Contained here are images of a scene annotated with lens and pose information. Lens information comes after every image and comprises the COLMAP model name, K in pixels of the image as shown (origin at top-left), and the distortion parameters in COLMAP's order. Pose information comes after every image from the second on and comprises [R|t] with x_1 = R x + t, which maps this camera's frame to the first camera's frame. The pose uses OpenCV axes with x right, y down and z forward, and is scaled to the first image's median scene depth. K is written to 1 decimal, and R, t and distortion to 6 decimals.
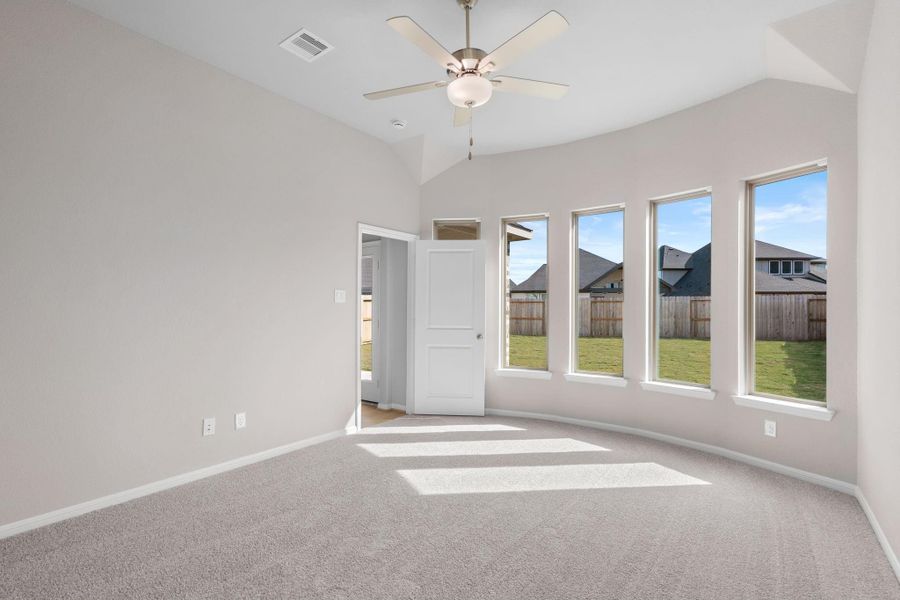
lens RADIAL K [[417.4, 0, 450.0], [0, 417.4, 300.0], [0, 0, 1]] dist [0.001182, 0.000309]
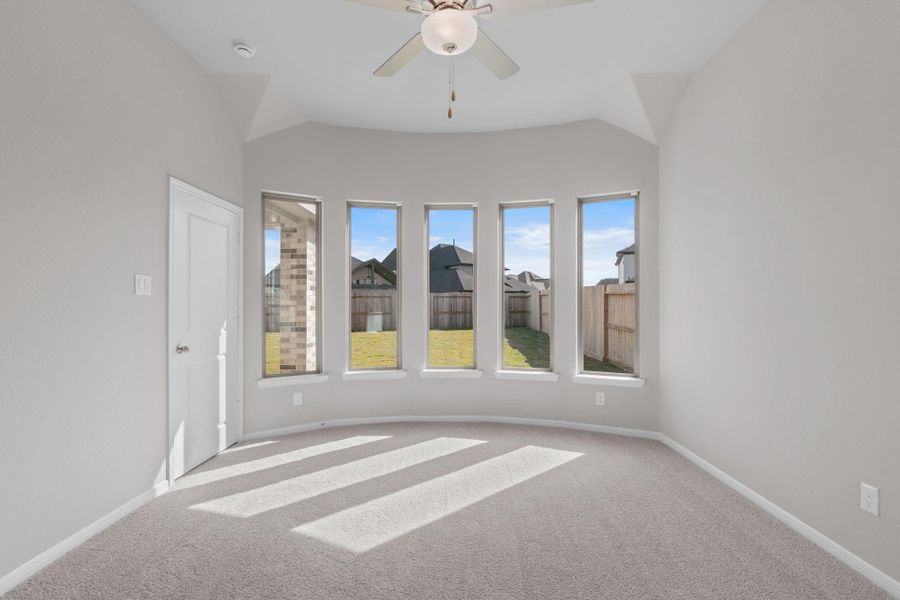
lens RADIAL K [[408.7, 0, 450.0], [0, 408.7, 300.0], [0, 0, 1]] dist [-0.000733, -0.000041]
pose [[0.815362, 0.001693, 0.578949, -0.244645], [-0.008078, 0.999932, 0.008452, 0.004423], [-0.578895, -0.011568, 0.815320, 0.214718]]
